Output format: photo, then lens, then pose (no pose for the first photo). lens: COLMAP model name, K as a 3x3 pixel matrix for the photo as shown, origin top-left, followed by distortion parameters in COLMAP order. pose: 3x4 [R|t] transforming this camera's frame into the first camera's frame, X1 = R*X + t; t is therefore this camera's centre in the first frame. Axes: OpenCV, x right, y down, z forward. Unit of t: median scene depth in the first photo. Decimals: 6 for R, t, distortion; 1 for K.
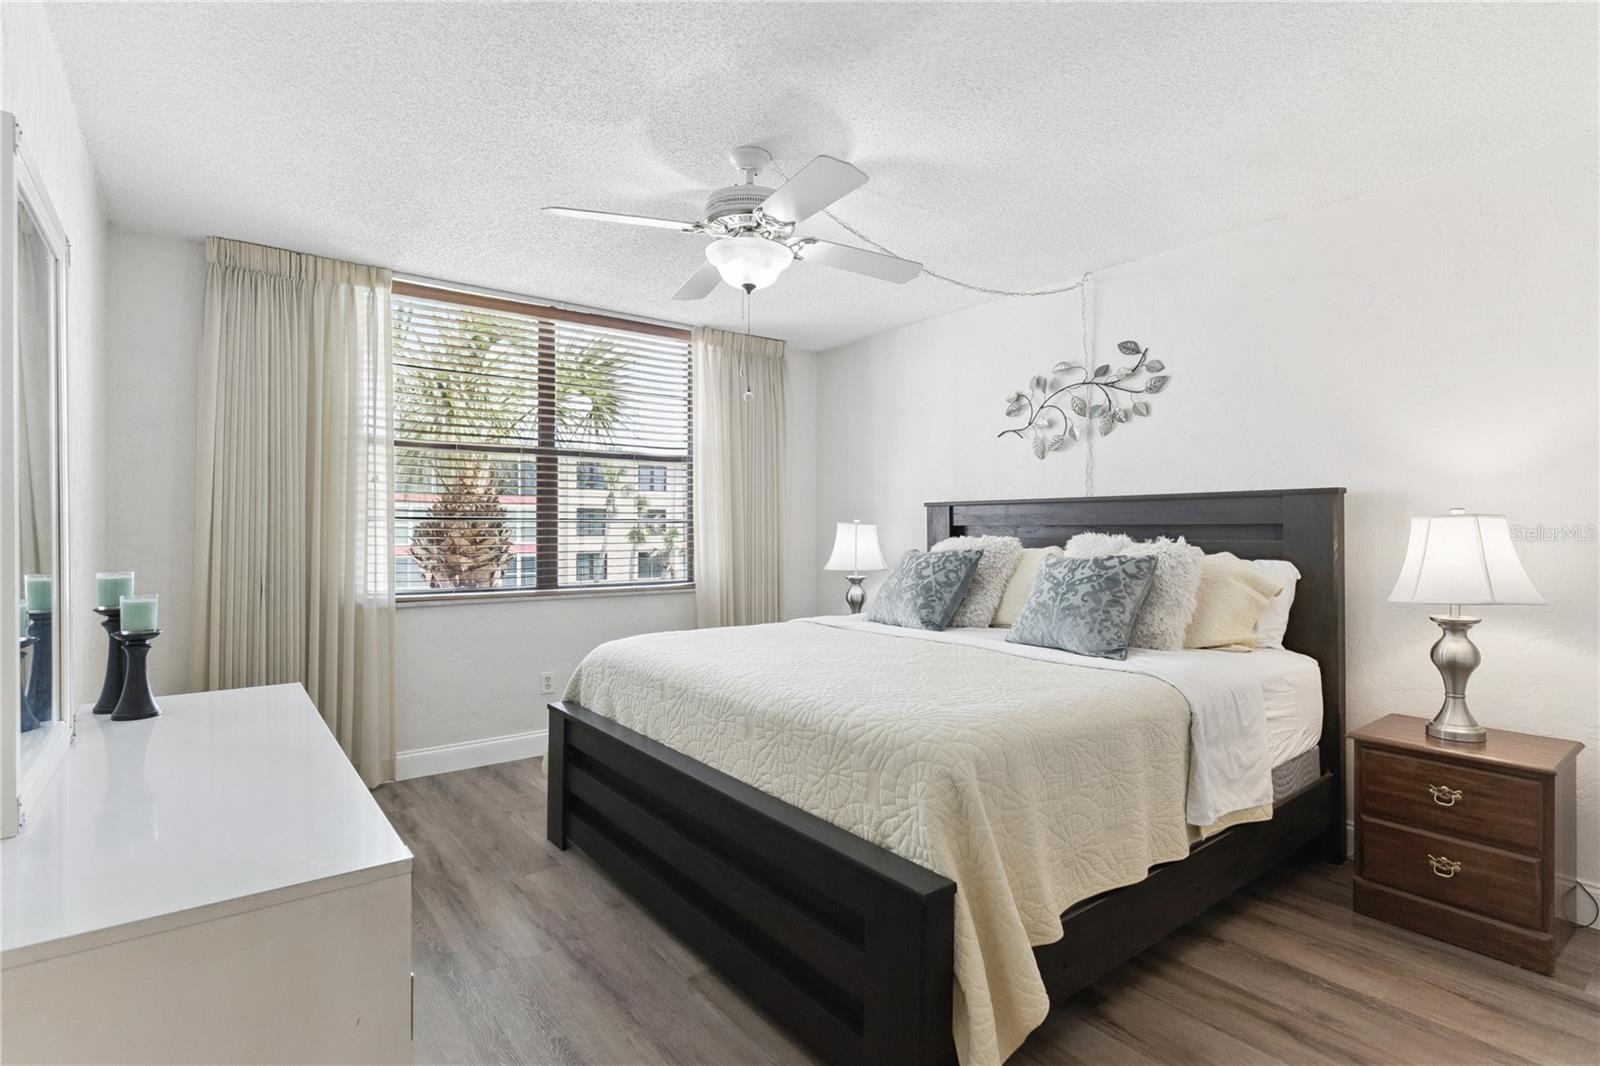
lens RADIAL K [[777.4, 0, 800.0], [0, 777.4, 533.0], [0, 0, 1]] dist [-0.004479, -0.001773]
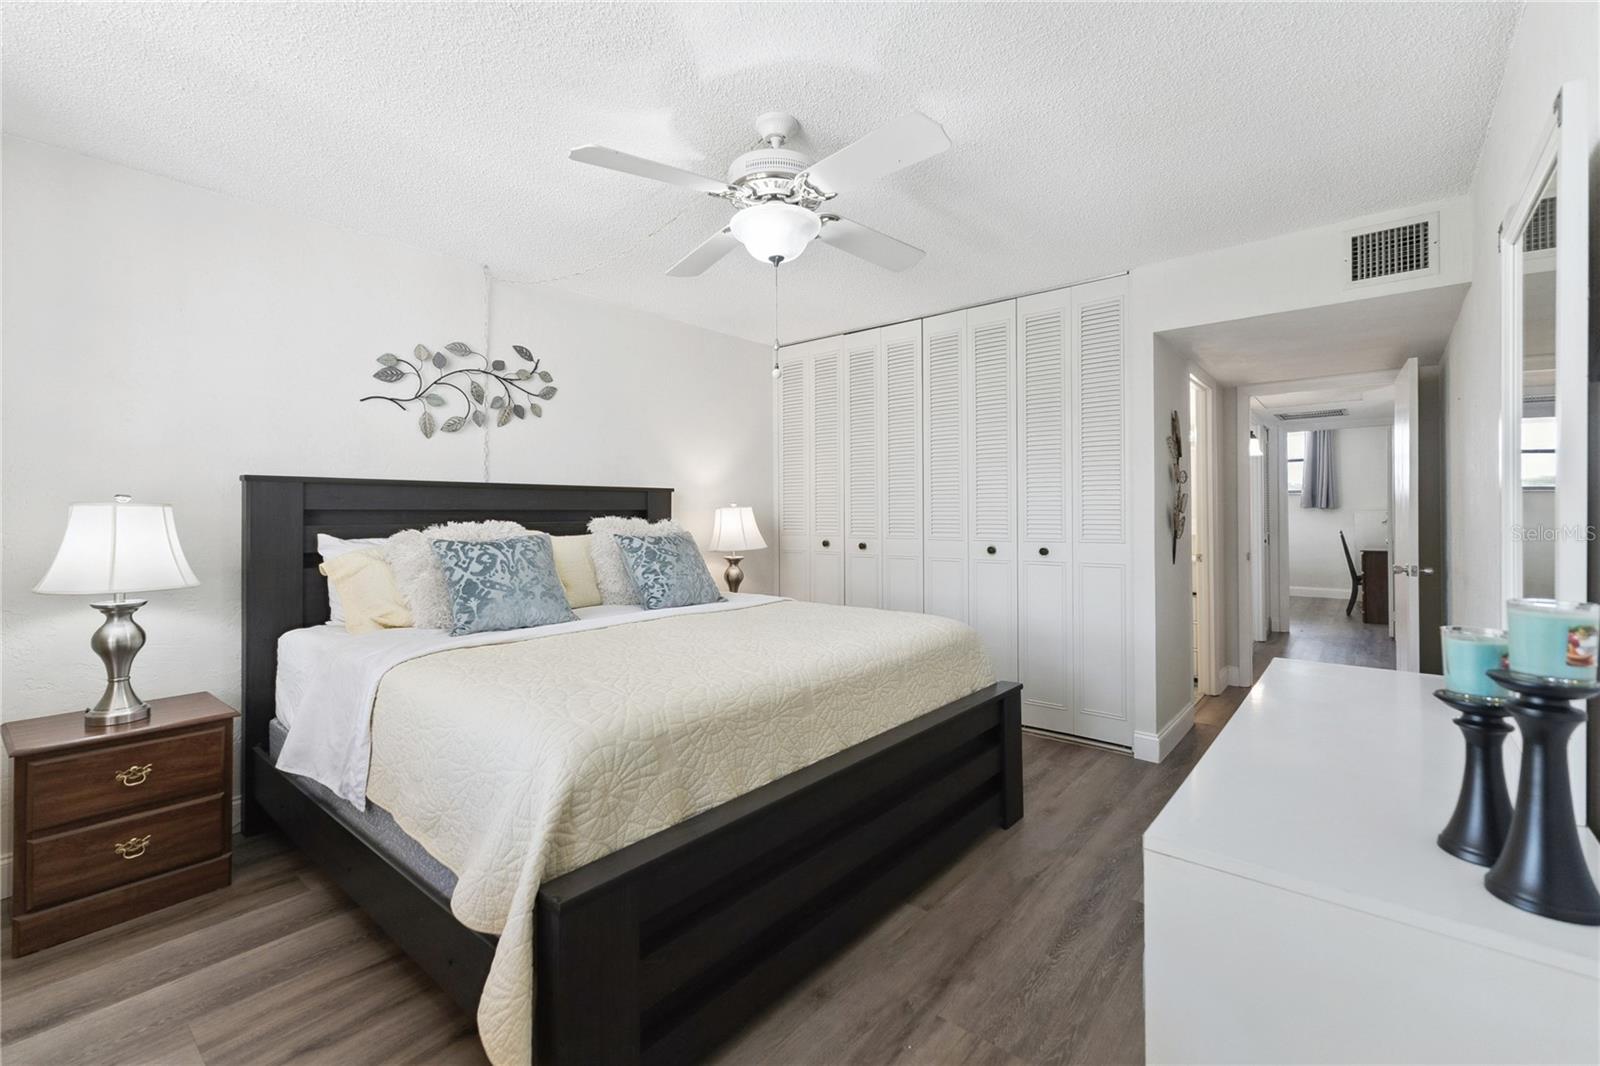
lens RADIAL K [[678.6, 0, 810.2], [0, 678.6, 520.3], [0, 0, 1]] dist [0.003252, 0.000185]
pose [[-0.215261, -0.009071, 0.976514, -0.626256], [0.010233, 0.999881, 0.011544, -0.002890], [-0.976503, 0.012478, -0.215143, 0.805764]]
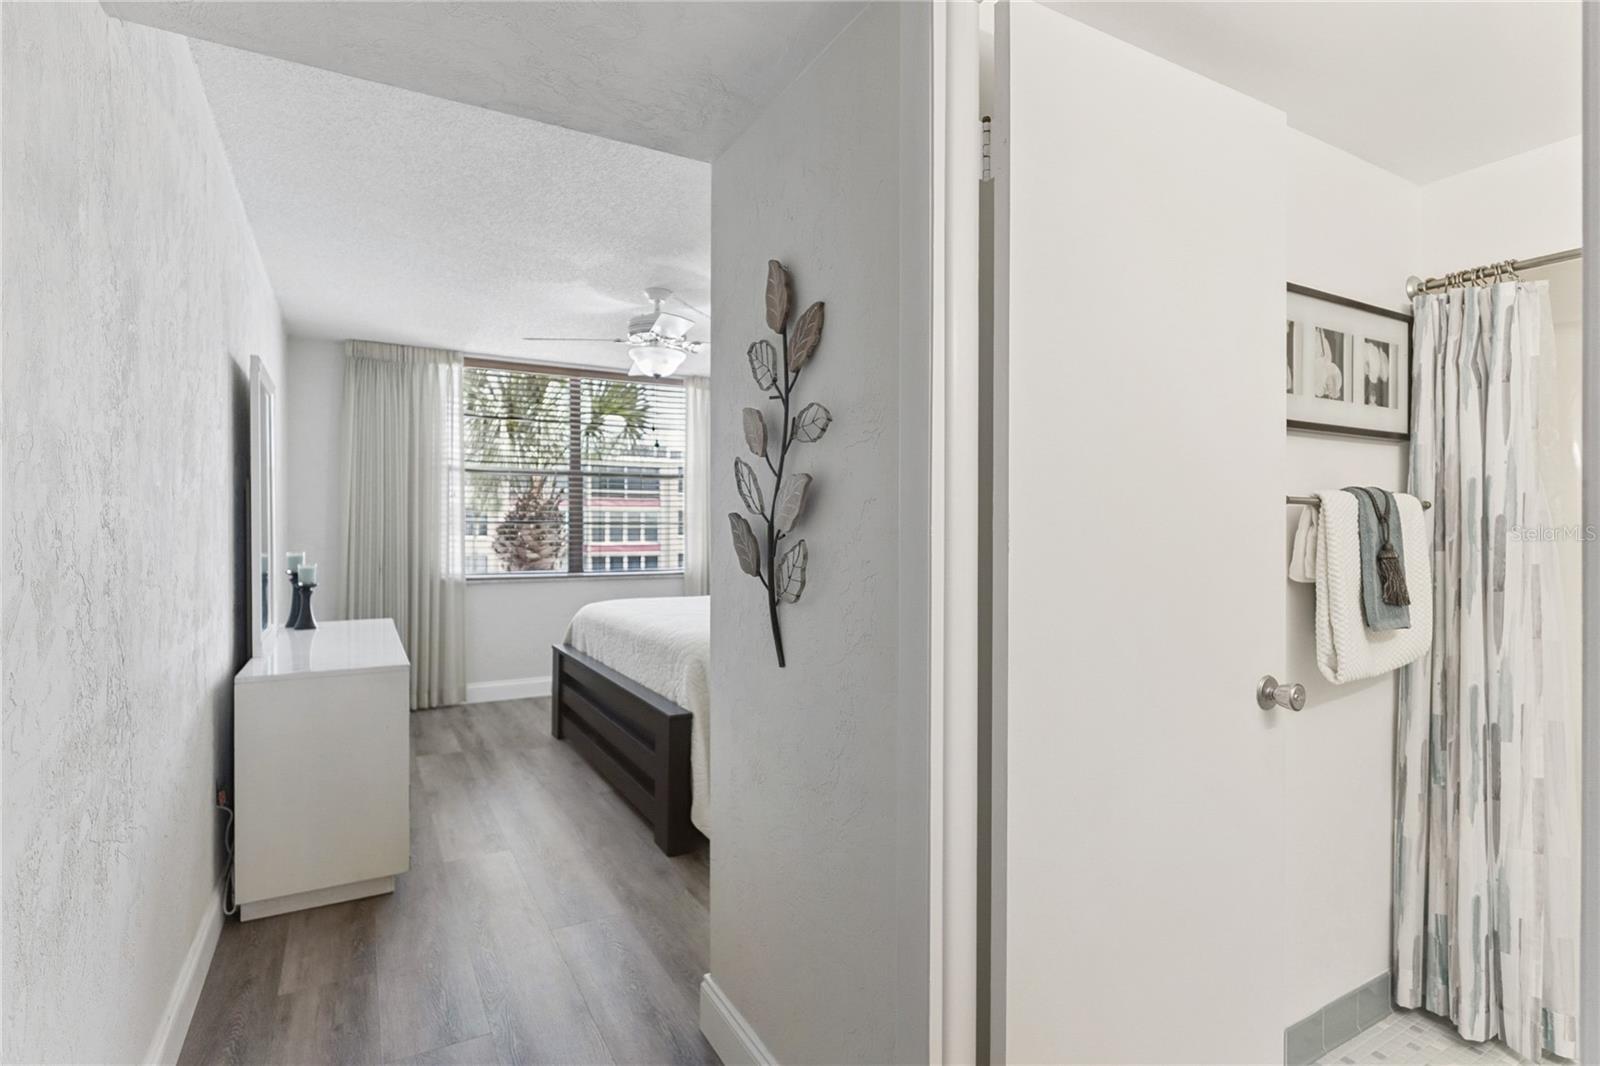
lens RADIAL K [[777.4, 0, 800.0], [0, 777.4, 533.0], [0, 0, 1]] dist [-0.004479, -0.001773]
pose [[0.990303, -0.001764, -0.138913, 0.310887], [0.001837, 0.999998, 0.000397, 0.002438], [0.138912, -0.000648, 0.990304, -0.366414]]
